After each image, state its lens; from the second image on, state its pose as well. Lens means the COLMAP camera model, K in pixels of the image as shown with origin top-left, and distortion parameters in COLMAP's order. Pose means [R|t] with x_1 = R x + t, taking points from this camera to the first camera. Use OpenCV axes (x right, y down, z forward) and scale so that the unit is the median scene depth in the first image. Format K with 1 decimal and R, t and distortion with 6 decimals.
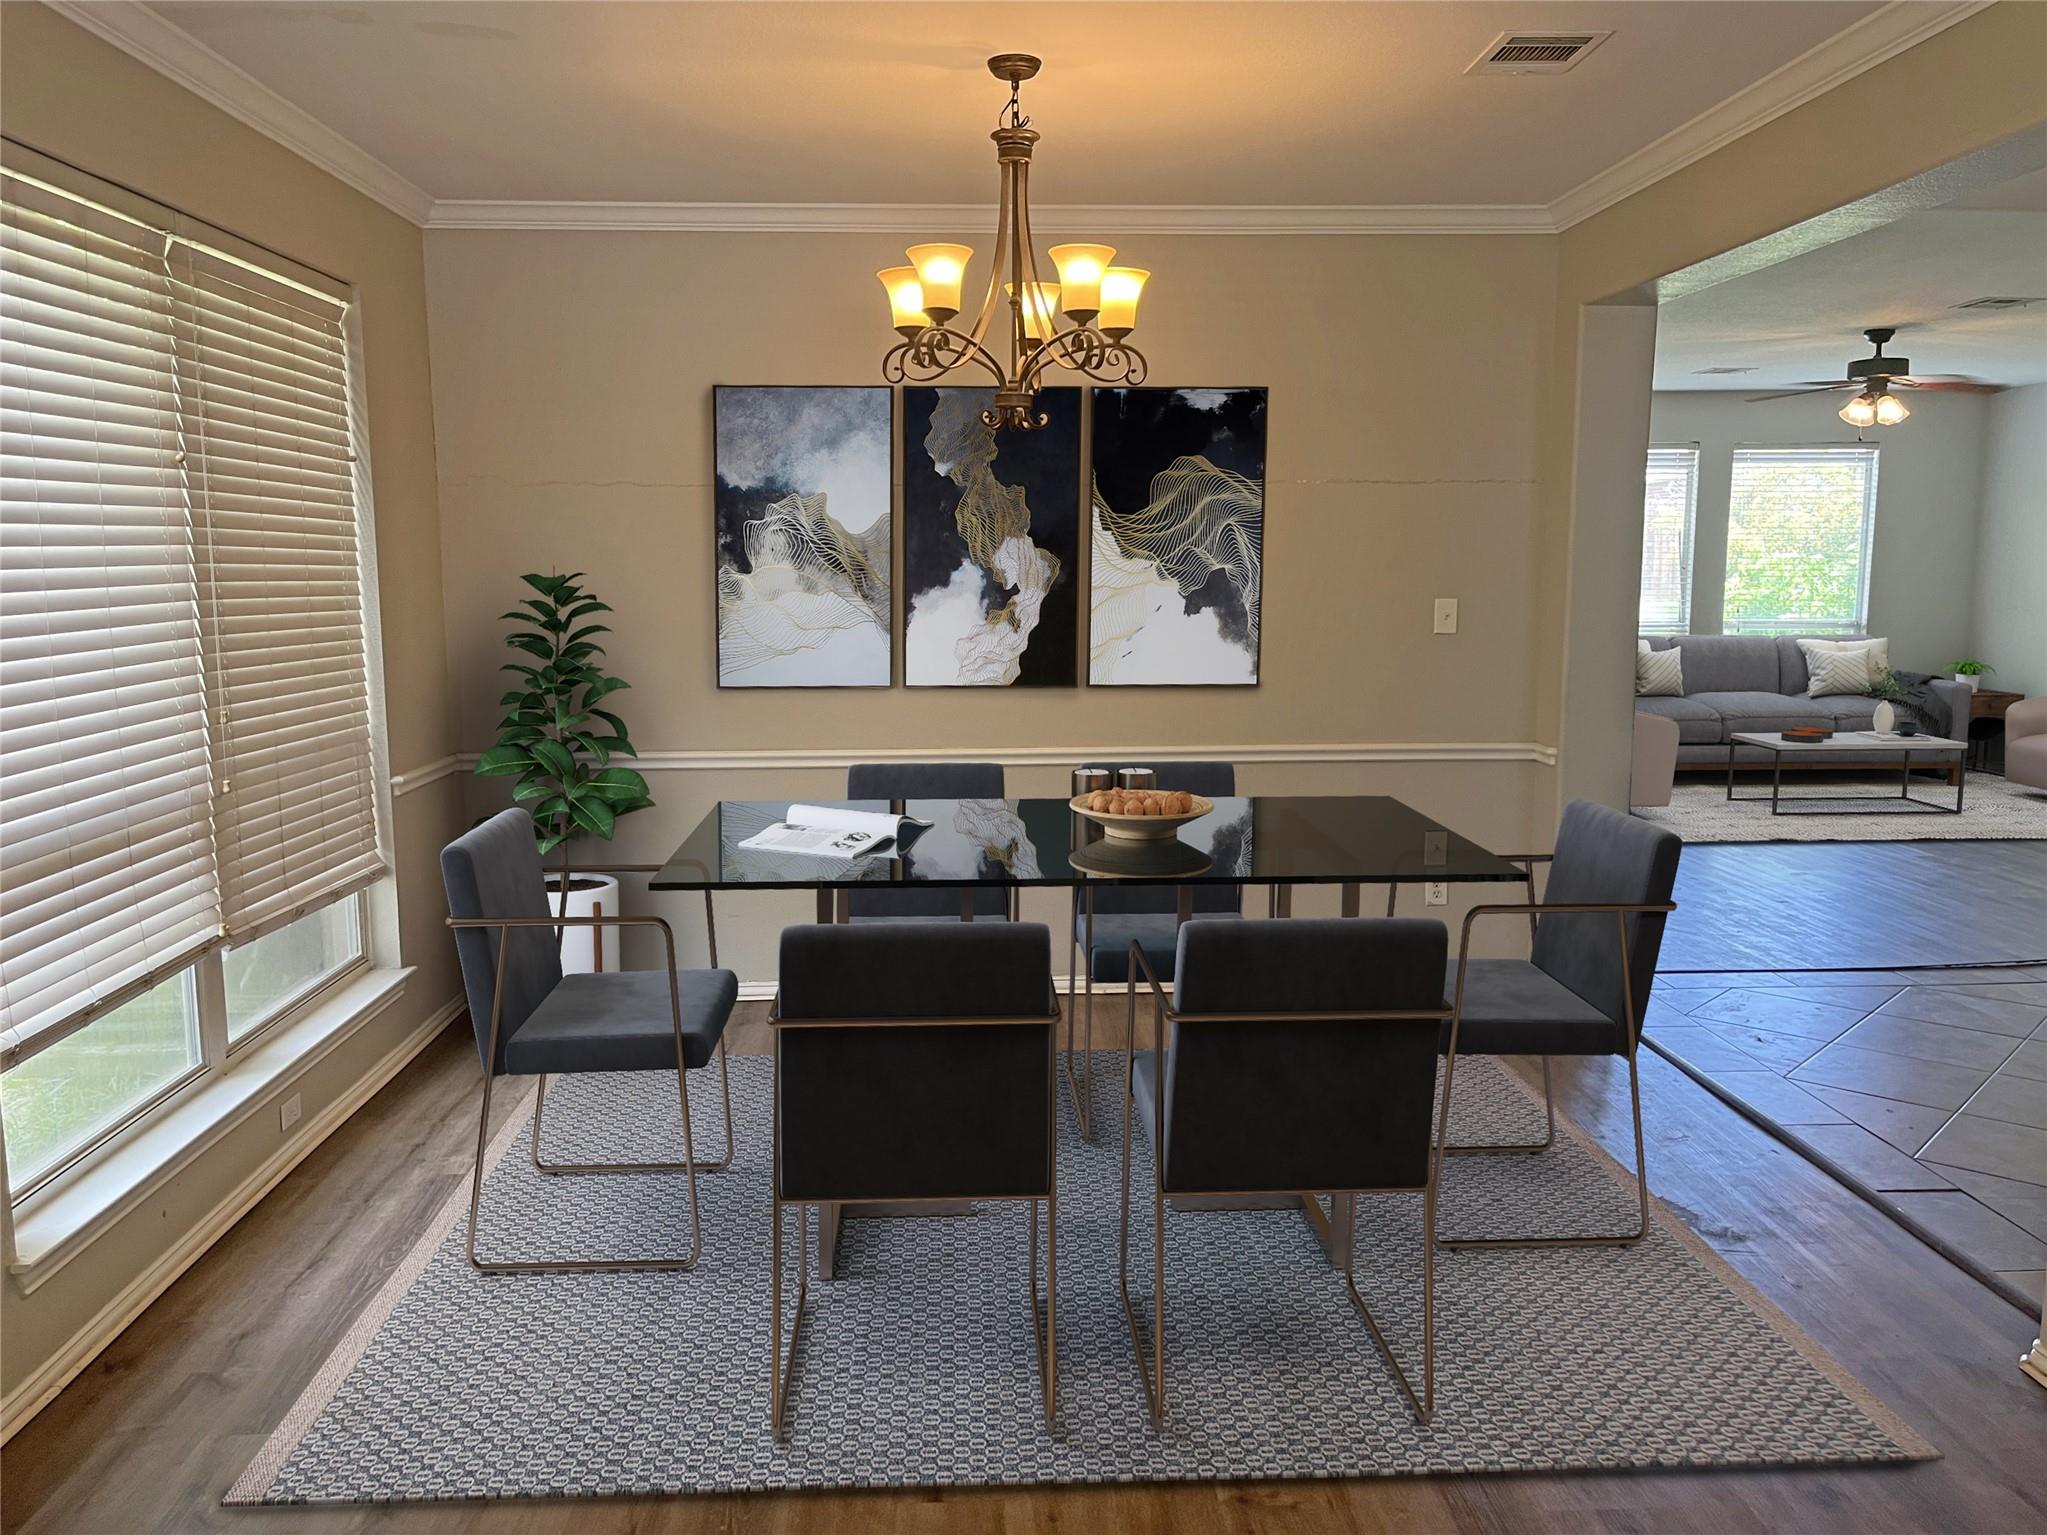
lens RADIAL K [[1559.5, 0, 1032.0], [0, 1559.5, 775.7], [0, 0, 1]] dist [0.020880, -0.003820]
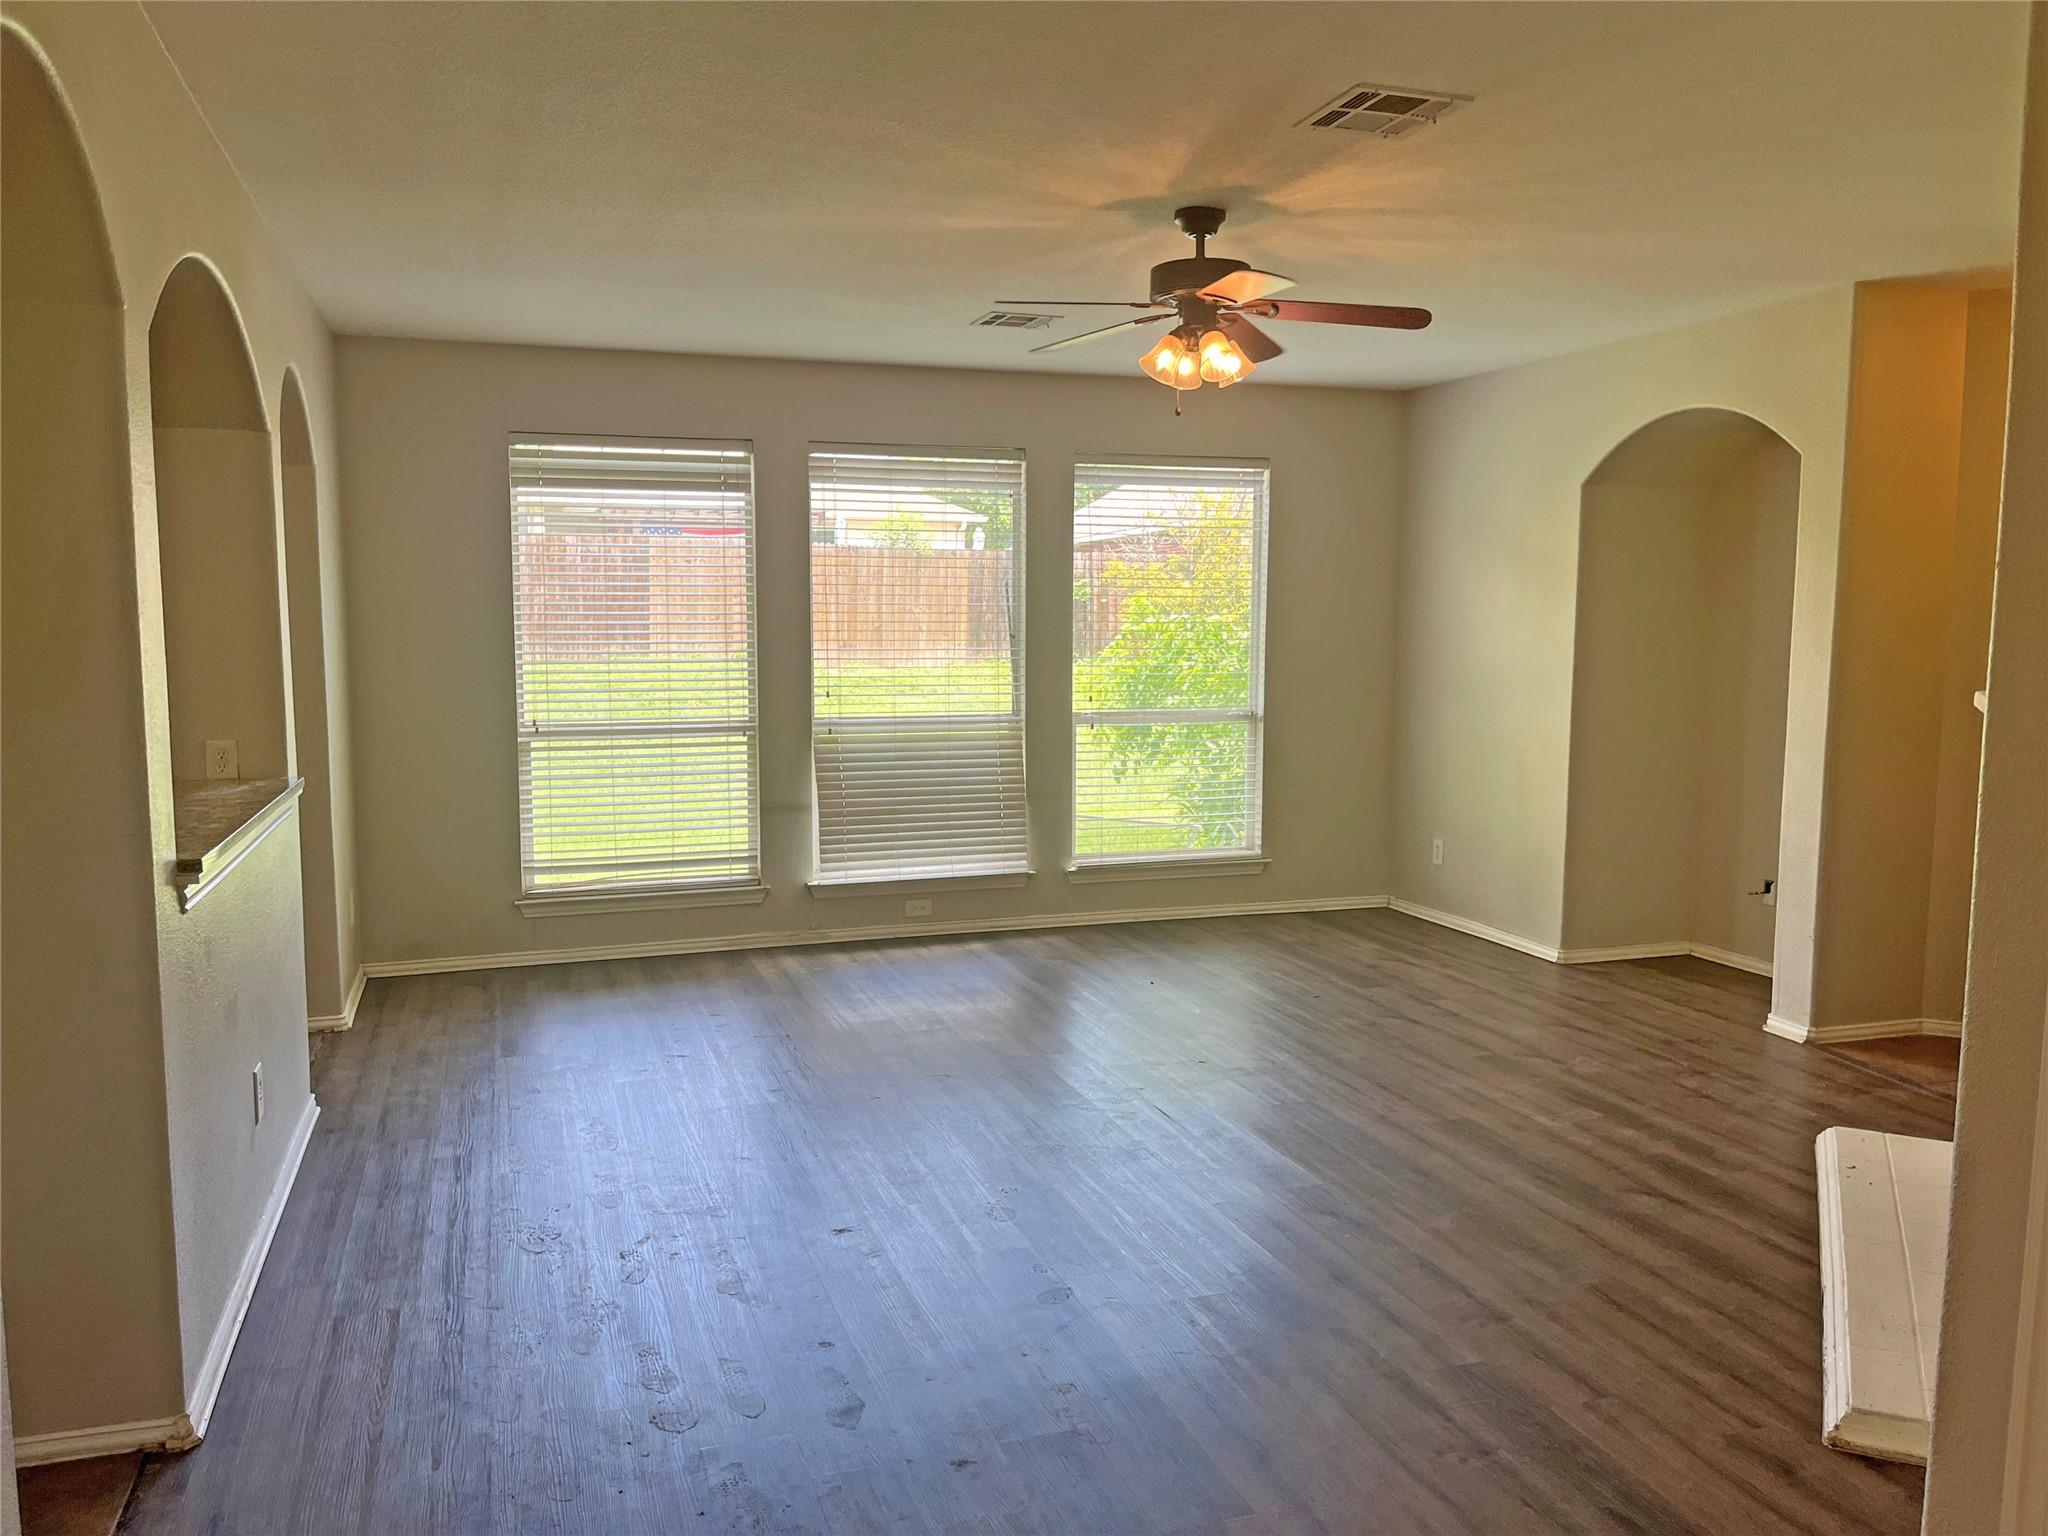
lens RADIAL K [[1560.2, 0, 1032.5], [0, 1560.2, 776.2], [0, 0, 1]] dist [0.020880, -0.003820]
pose [[0.957247, -0.026599, 0.288047, 0.269685], [0.035731, 0.999010, -0.026490, -0.064057], [-0.287057, 0.035649, 0.957250, 0.422421]]
